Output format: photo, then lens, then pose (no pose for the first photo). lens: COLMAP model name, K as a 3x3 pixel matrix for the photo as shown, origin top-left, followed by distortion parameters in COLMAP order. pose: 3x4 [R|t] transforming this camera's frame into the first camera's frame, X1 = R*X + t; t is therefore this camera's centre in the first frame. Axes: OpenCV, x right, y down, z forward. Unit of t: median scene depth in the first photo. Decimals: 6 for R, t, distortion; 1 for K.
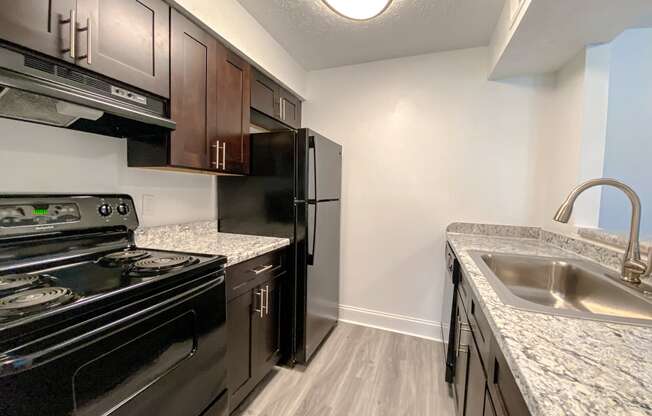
lens RADIAL K [[262.7, 0, 326.0], [0, 262.7, 208.0], [0, 0, 1]] dist [0.000122, -0.016575]
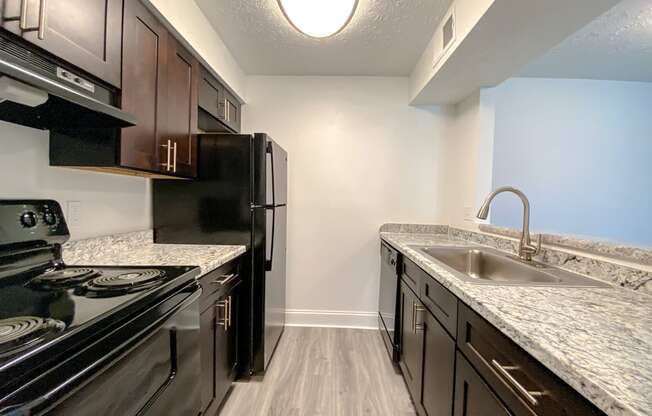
lens RADIAL K [[262.2, 0, 326.0], [0, 262.2, 208.0], [0, 0, 1]] dist [-0.011883, -0.011365]
pose [[0.945454, -0.012968, 0.325499, -0.191099], [0.020655, 0.999583, -0.020171, 0.004888], [-0.325101, 0.025794, 0.945327, -0.009409]]
